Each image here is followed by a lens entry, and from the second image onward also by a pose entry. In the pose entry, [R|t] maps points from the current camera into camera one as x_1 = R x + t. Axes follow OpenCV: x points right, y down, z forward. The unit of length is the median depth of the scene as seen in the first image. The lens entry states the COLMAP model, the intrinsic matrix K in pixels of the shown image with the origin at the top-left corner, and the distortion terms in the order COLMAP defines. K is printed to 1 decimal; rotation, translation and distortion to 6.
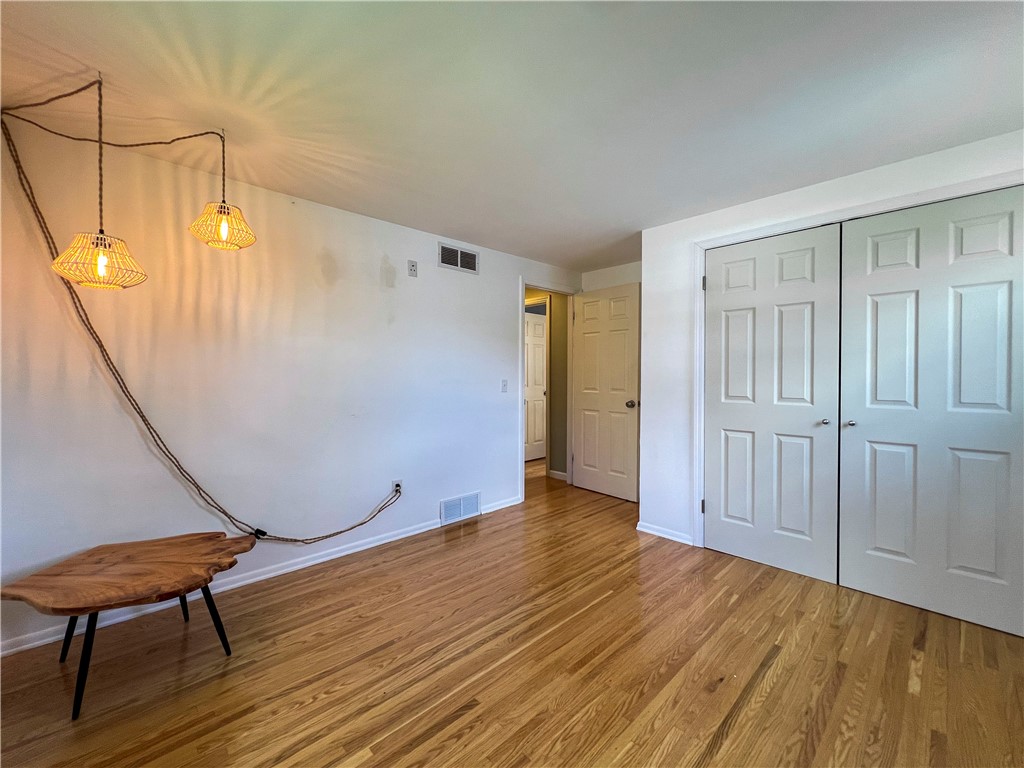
lens RADIAL K [[420.8, 0, 517.5], [0, 420.8, 377.4], [0, 0, 1]] dist [-0.001557, 0.001668]
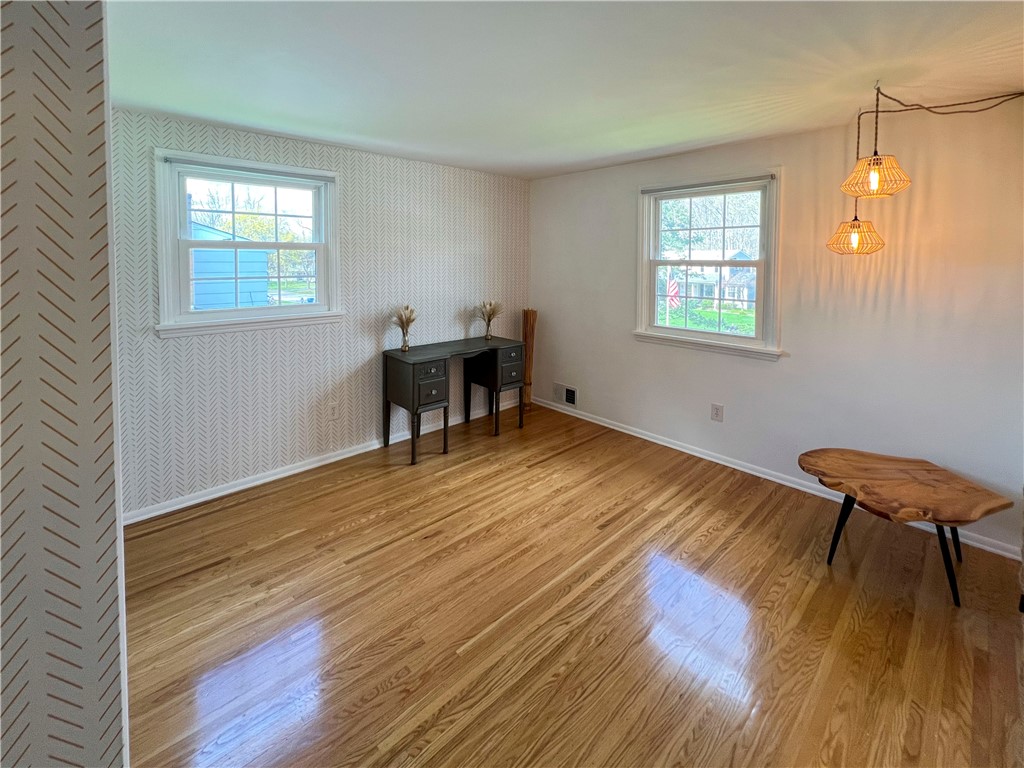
lens RADIAL K [[420.8, 0, 521.5], [0, 420.8, 383.6], [0, 0, 1]] dist [-0.001557, 0.001668]
pose [[-0.999970, -0.006970, 0.003490, 0.164551], [-0.005616, 0.954674, 0.297601, -0.165153], [-0.005406, 0.297573, -0.954684, 2.079999]]
